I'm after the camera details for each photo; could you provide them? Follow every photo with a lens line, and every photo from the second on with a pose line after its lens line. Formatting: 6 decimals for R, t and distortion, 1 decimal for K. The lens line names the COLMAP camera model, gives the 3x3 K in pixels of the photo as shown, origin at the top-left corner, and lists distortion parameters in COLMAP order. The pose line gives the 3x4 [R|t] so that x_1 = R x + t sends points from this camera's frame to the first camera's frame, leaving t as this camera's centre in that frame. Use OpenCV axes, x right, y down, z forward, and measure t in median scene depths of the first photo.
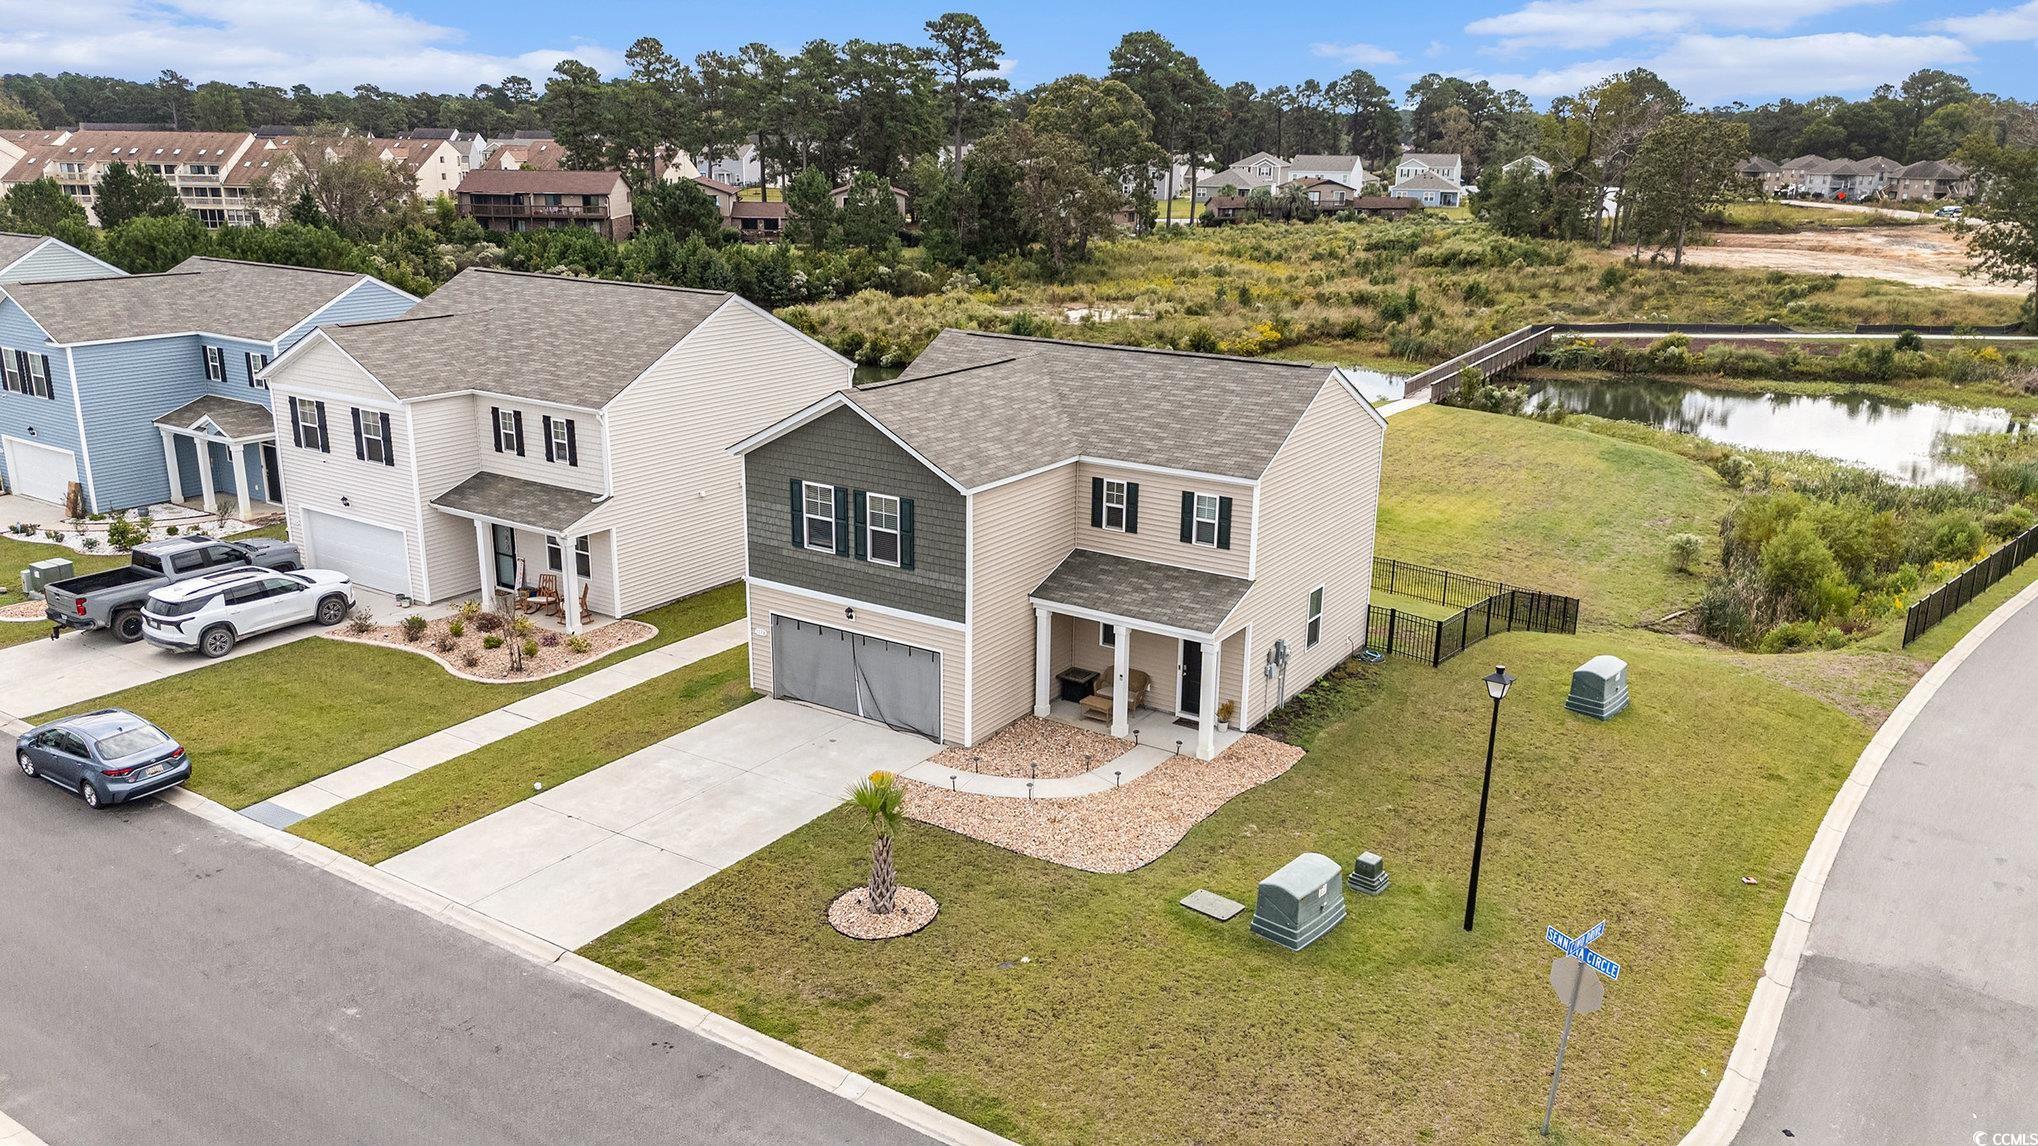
lens RADIAL K [[1467.0, 0, 1019.0], [0, 1467.0, 573.0], [0, 0, 1]] dist [0.047843, -0.000245]
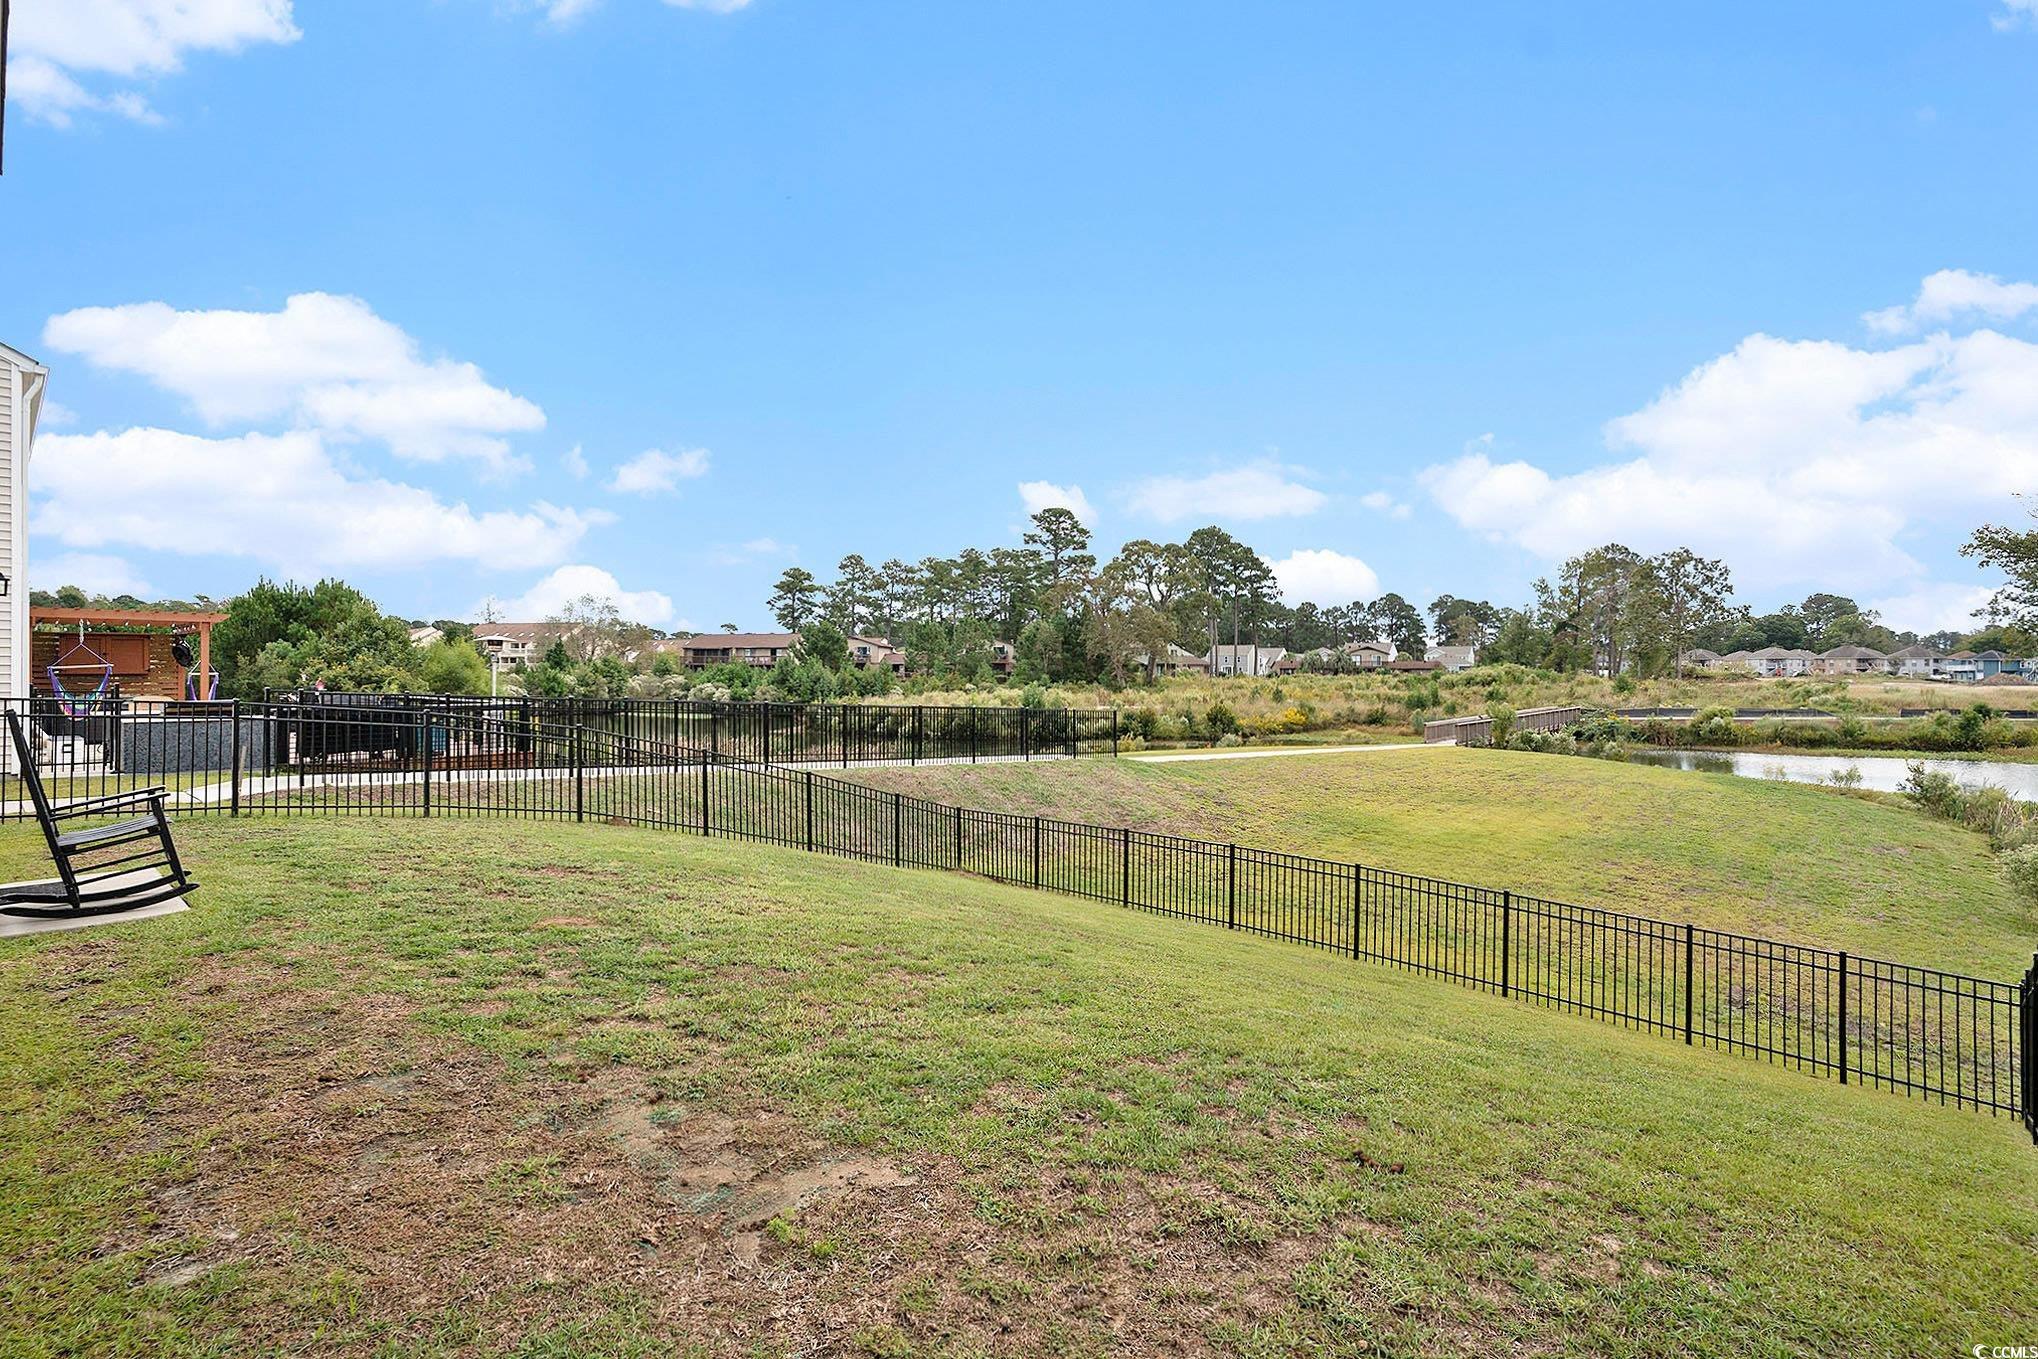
lens RADIAL K [[991.2, 0, 1019.0], [0, 991.2, 679.5], [0, 0, 1]] dist [-0.002437, 0.000052]
pose [[0.988439, -0.019348, -0.150380, 0.055199], [-0.021868, 0.963262, -0.267672, 0.003243], [0.150034, 0.267866, 0.951702, 0.192950]]
